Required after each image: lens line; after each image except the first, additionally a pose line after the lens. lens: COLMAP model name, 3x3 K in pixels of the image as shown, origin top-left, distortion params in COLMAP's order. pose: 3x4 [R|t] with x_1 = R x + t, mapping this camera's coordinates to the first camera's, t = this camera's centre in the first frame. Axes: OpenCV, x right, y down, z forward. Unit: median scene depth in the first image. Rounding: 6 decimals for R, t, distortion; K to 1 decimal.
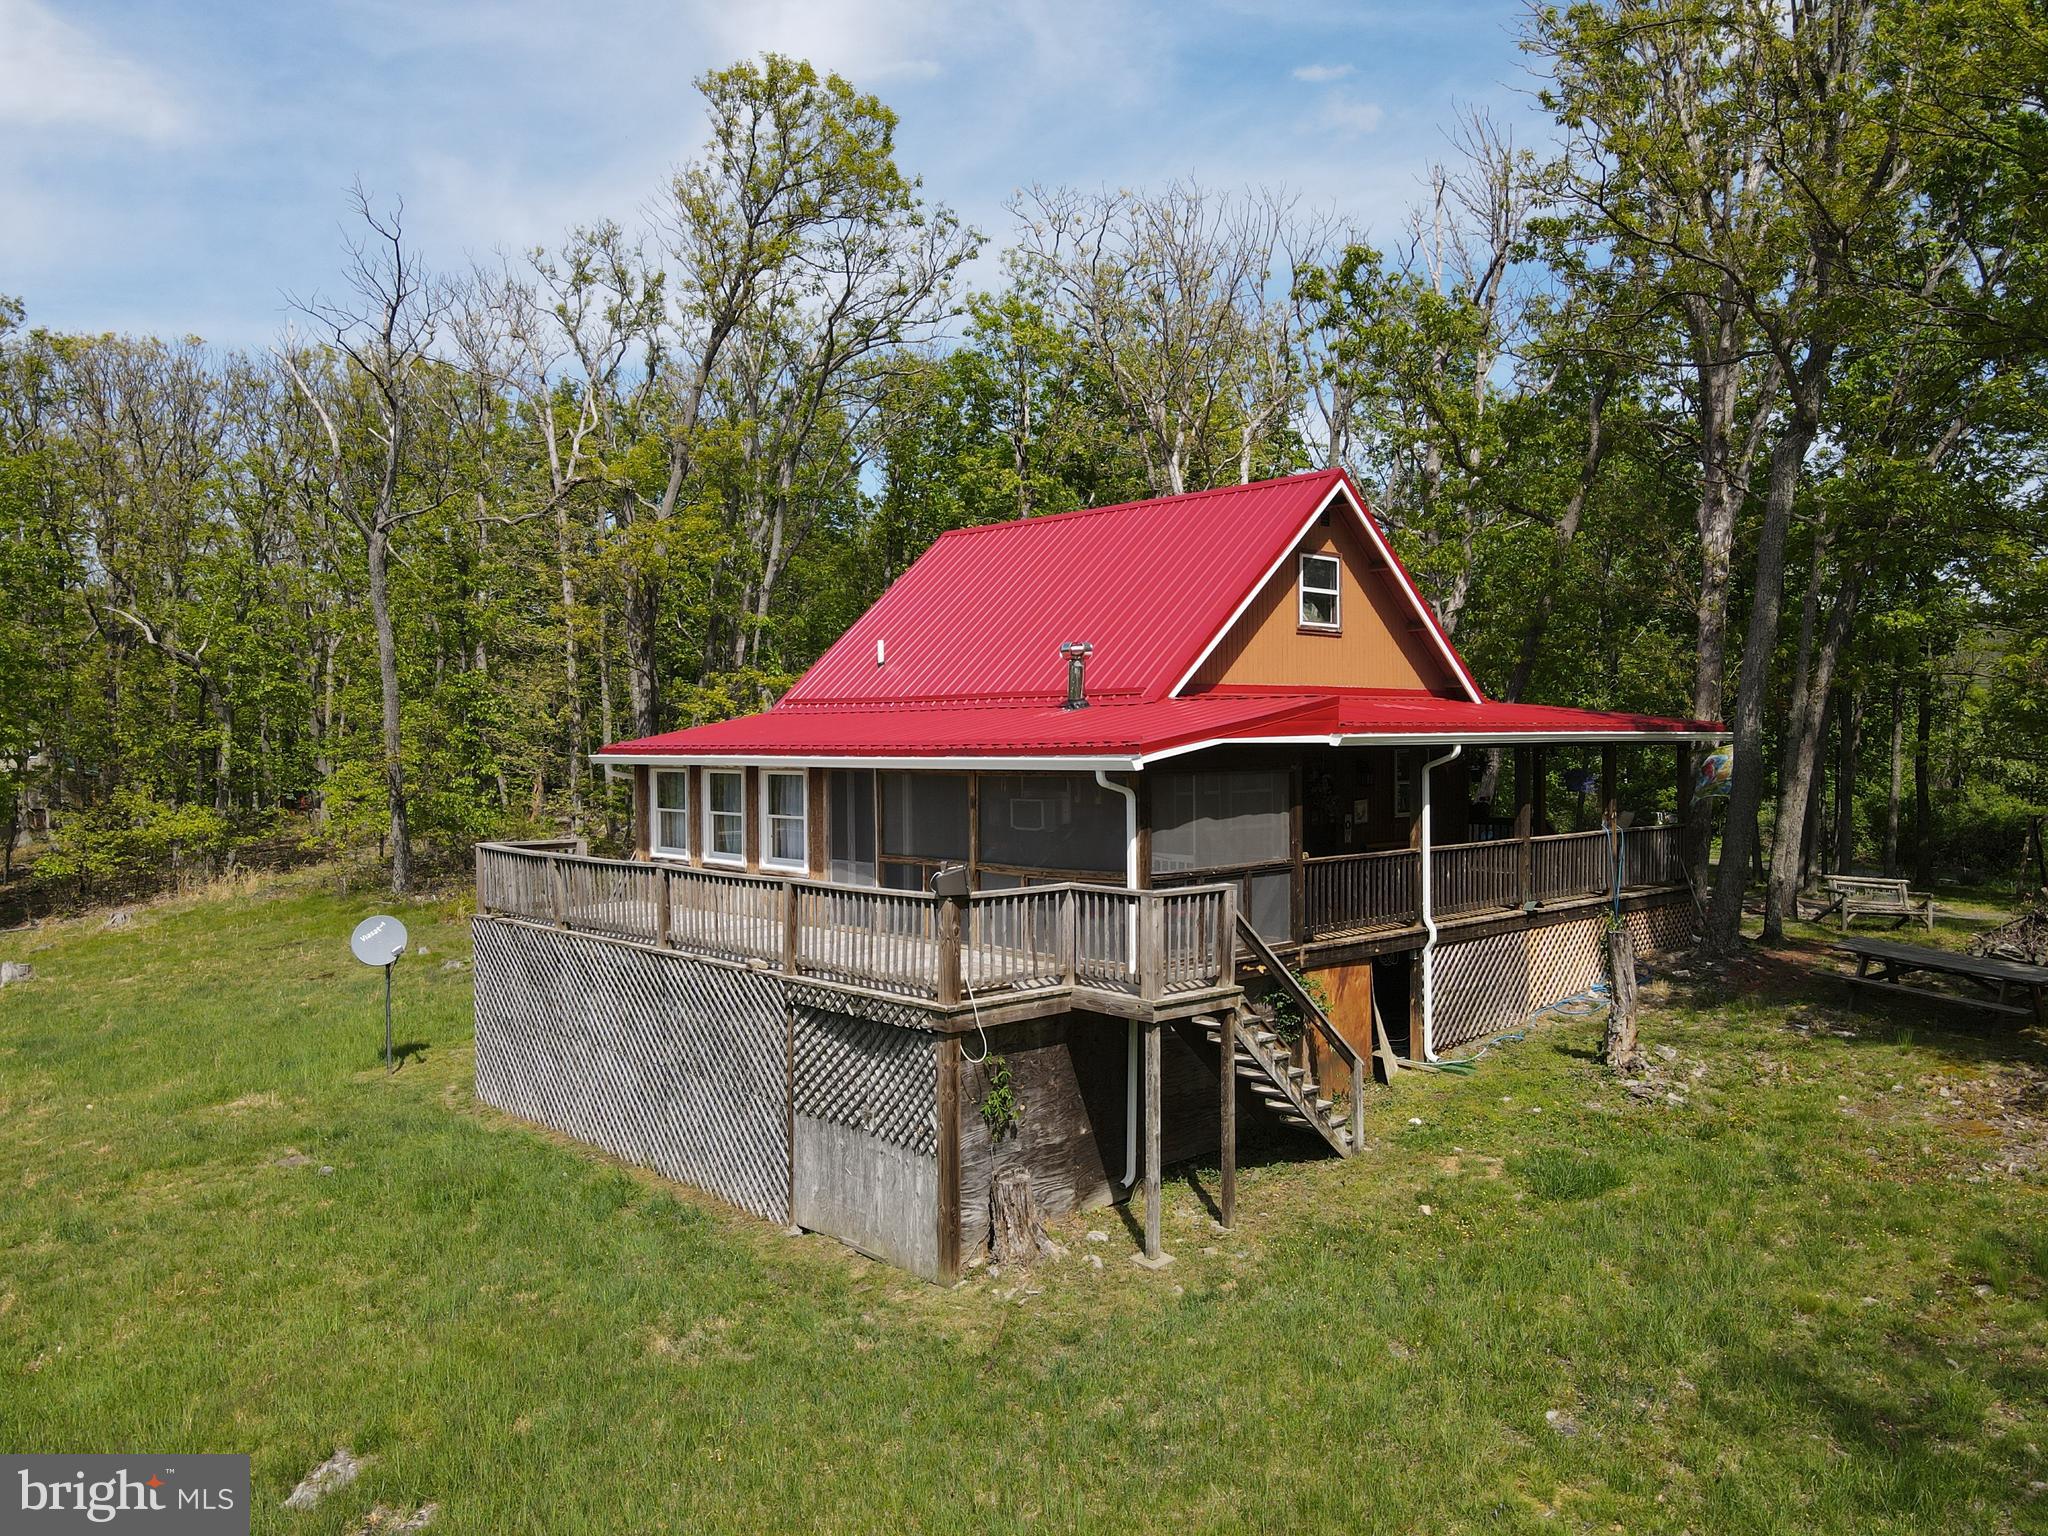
lens RADIAL K [[1512.7, 0, 1024.0], [0, 1512.7, 768.0], [0, 0, 1]] dist [0.004862, 0.026451]
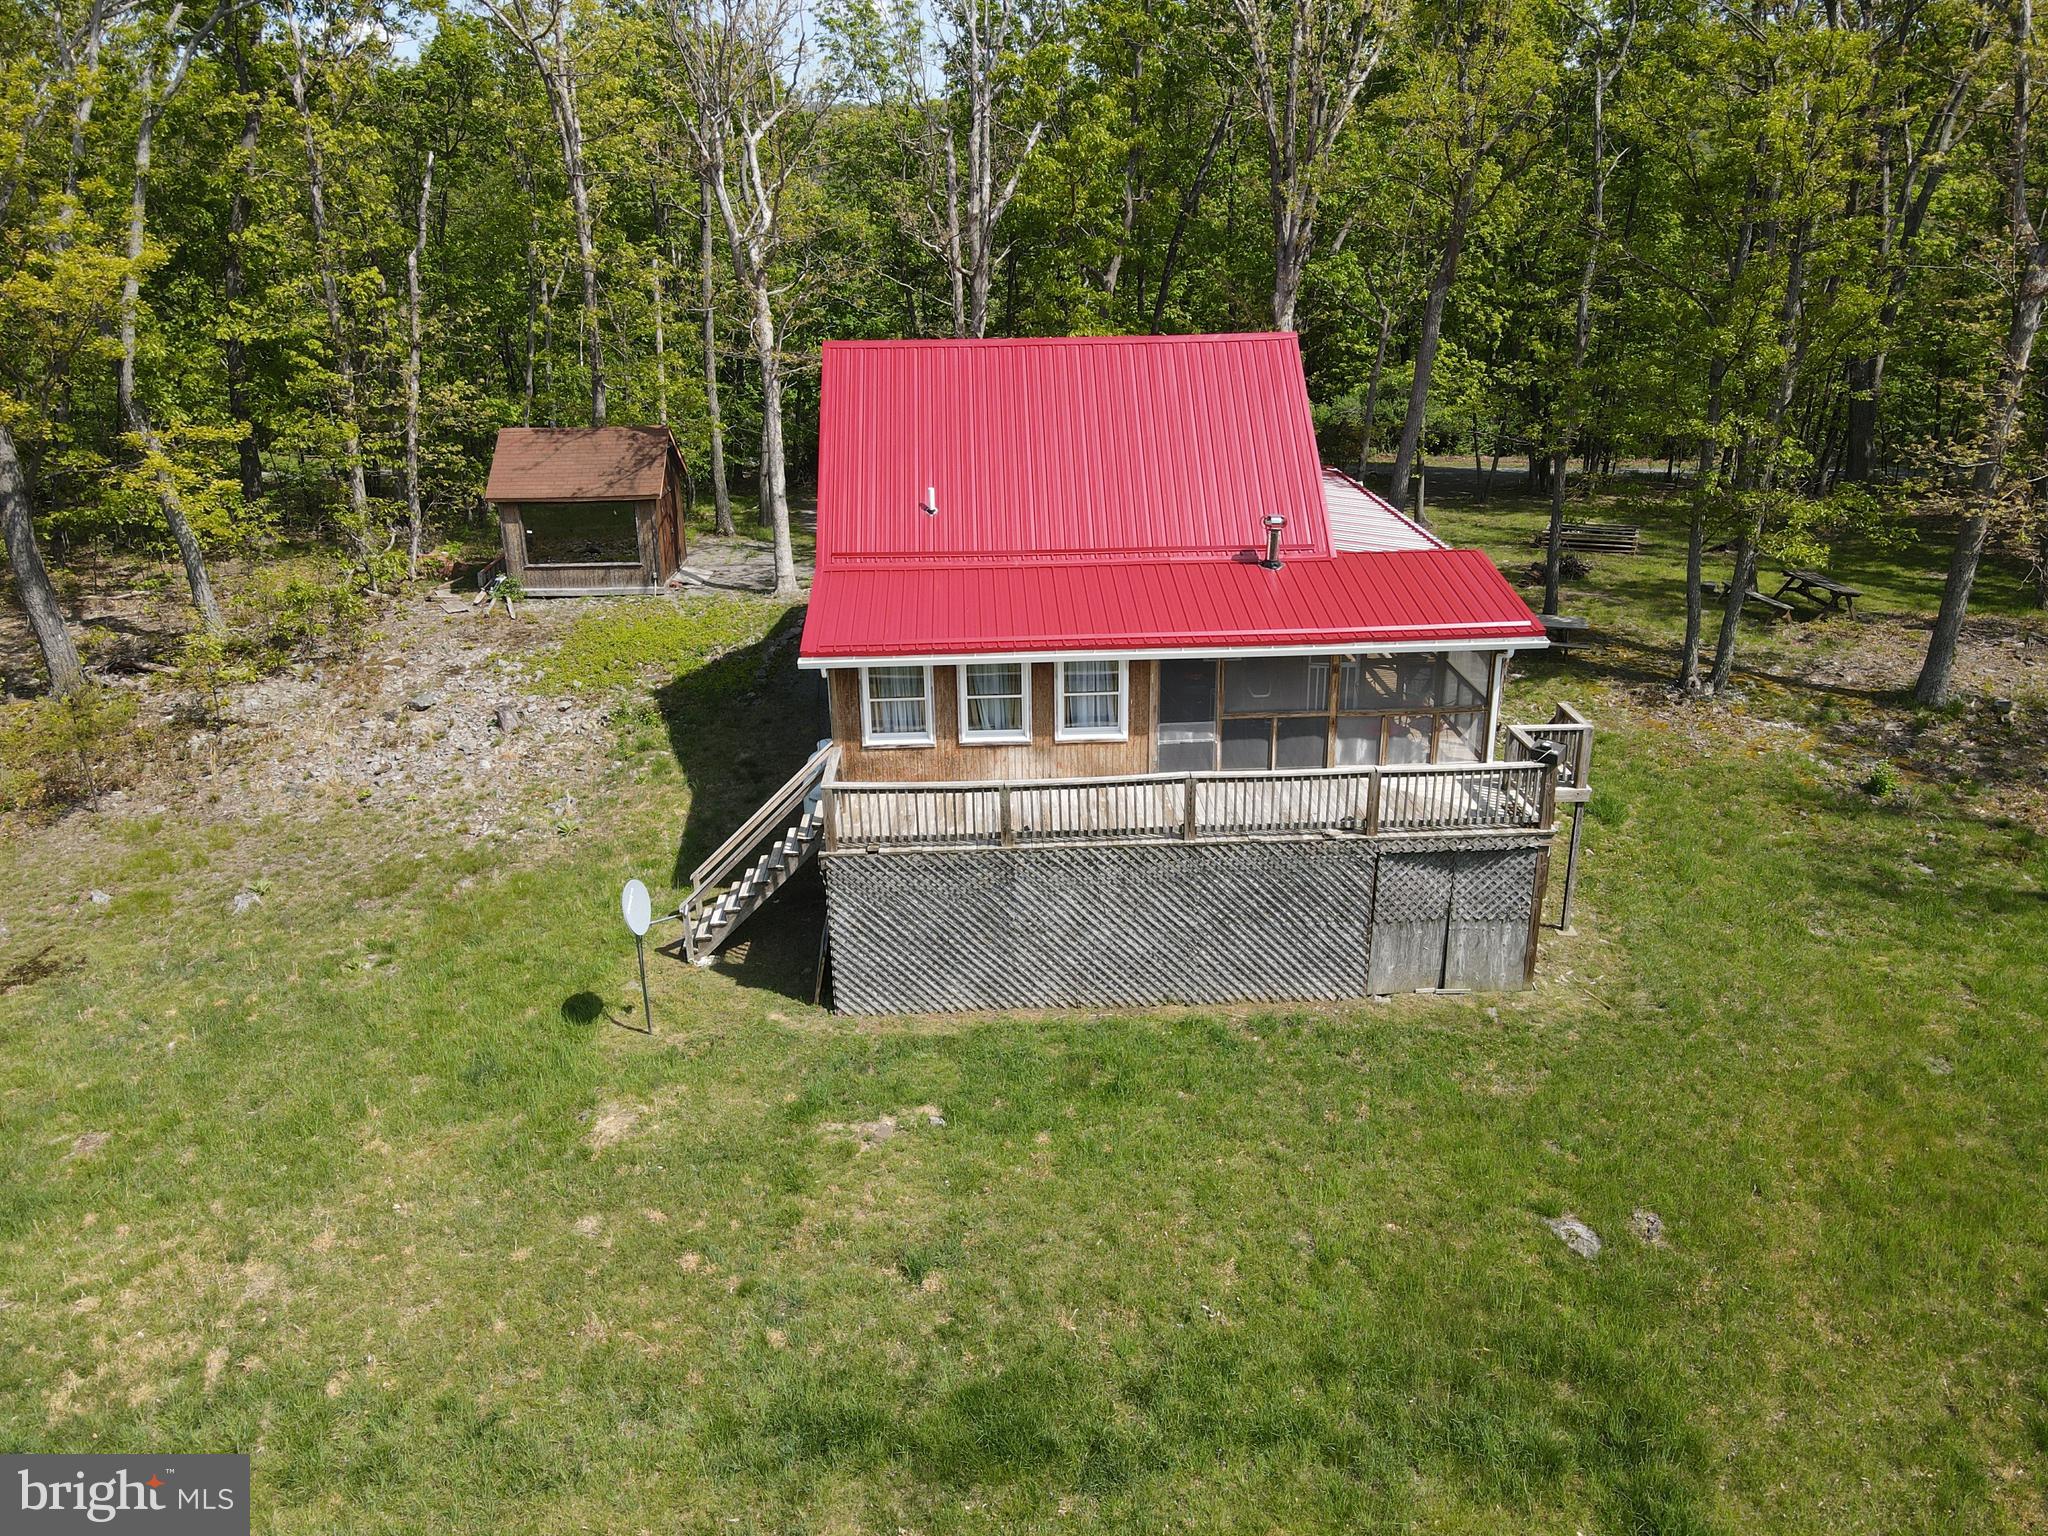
lens RADIAL K [[1512.7, 0, 1024.0], [0, 1512.7, 768.0], [0, 0, 1]] dist [0.004862, 0.026451]
pose [[0.651236, -0.271089, 0.708804, -1.101030], [0.024302, 0.940989, 0.337562, -0.329099], [-0.758486, -0.202607, 0.619394, 0.327881]]
